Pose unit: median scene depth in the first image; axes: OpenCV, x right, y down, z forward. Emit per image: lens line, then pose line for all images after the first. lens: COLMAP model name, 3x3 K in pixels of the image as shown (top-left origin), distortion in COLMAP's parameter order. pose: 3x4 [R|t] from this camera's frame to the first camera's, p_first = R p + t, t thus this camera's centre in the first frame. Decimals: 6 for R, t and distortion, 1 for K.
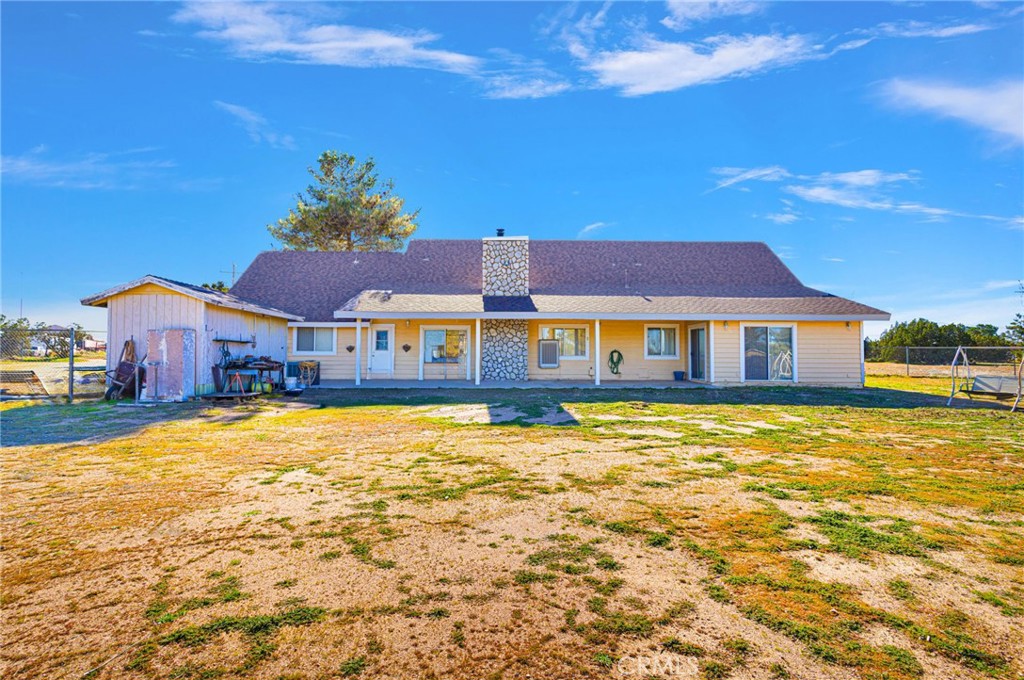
lens RADIAL K [[511.6, 0, 515.4], [0, 511.6, 341.3], [0, 0, 1]] dist [0.001256, 0.000338]
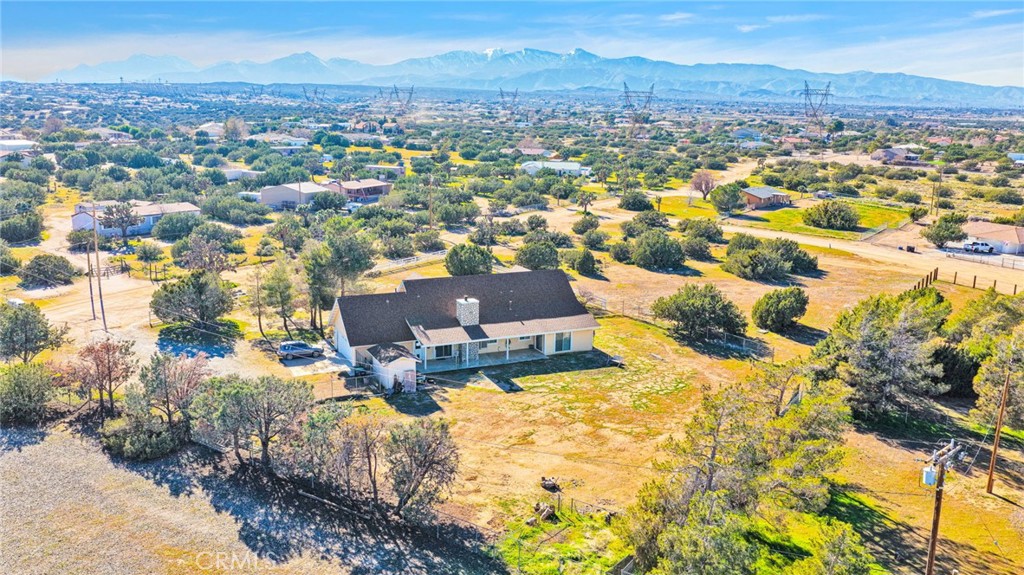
lens RADIAL K [[842.4, 0, 515.9], [0, 842.4, 287.7], [0, 0, 1]] dist [-0.015938, 0.040464]
pose [[0.913013, -0.072818, 0.401378, -1.611110], [-0.019398, 0.975076, 0.221023, -1.307446], [-0.407468, -0.209583, 0.888845, -3.003827]]
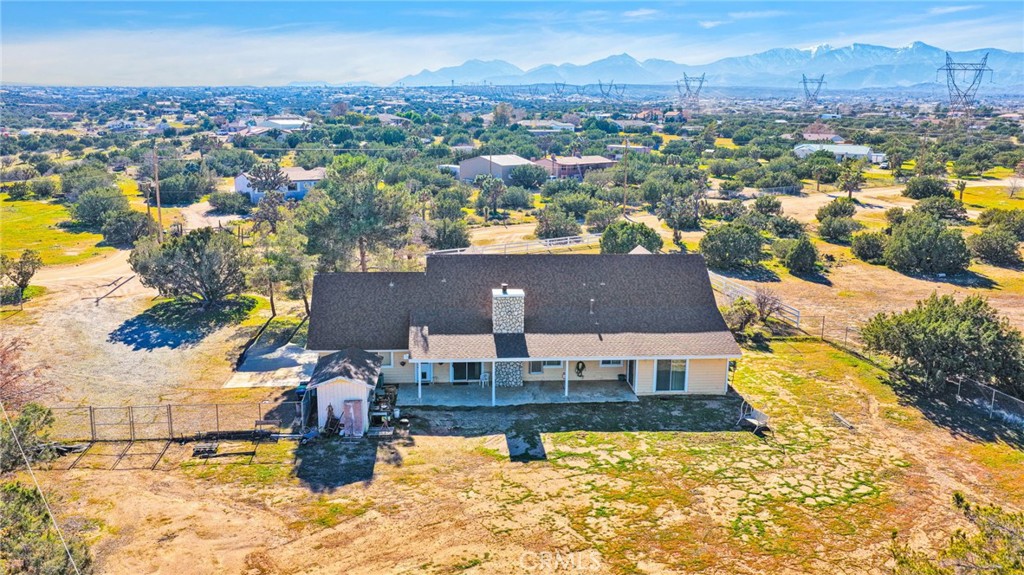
lens RADIAL K [[842.4, 0, 515.9], [0, 842.4, 287.7], [0, 0, 1]] dist [-0.015938, 0.040464]
pose [[0.998141, -0.005342, 0.060710, -0.164201], [-0.008503, 0.974200, 0.225528, -0.865528], [-0.060349, -0.225625, 0.972343, -1.548552]]
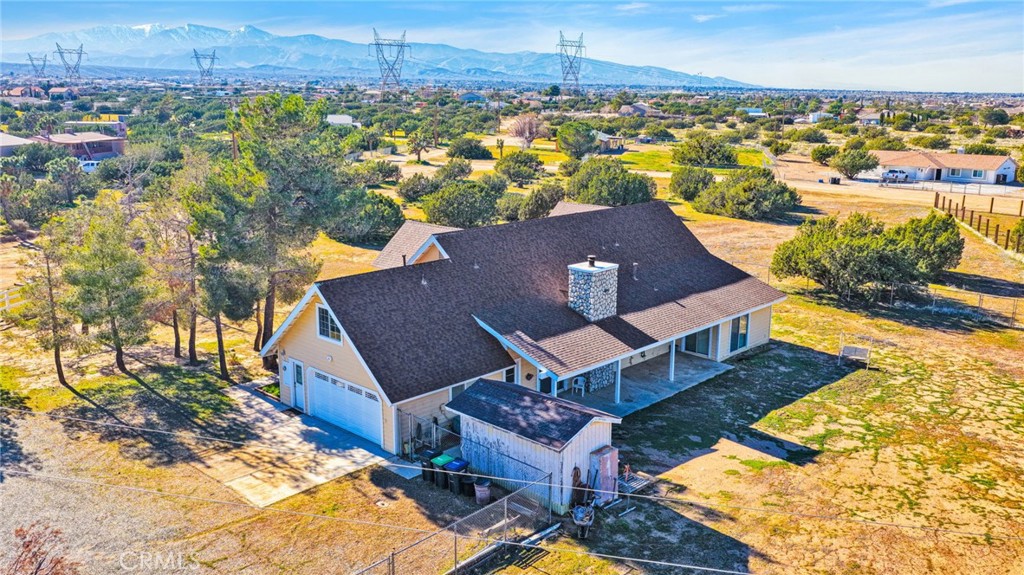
lens RADIAL K [[842.4, 0, 515.9], [0, 842.4, 287.7], [0, 0, 1]] dist [-0.015938, 0.040464]
pose [[0.705822, -0.156723, 0.690835, -1.623479], [-0.016615, 0.971289, 0.237323, -0.669368], [-0.708194, -0.178986, 0.682953, -0.166415]]
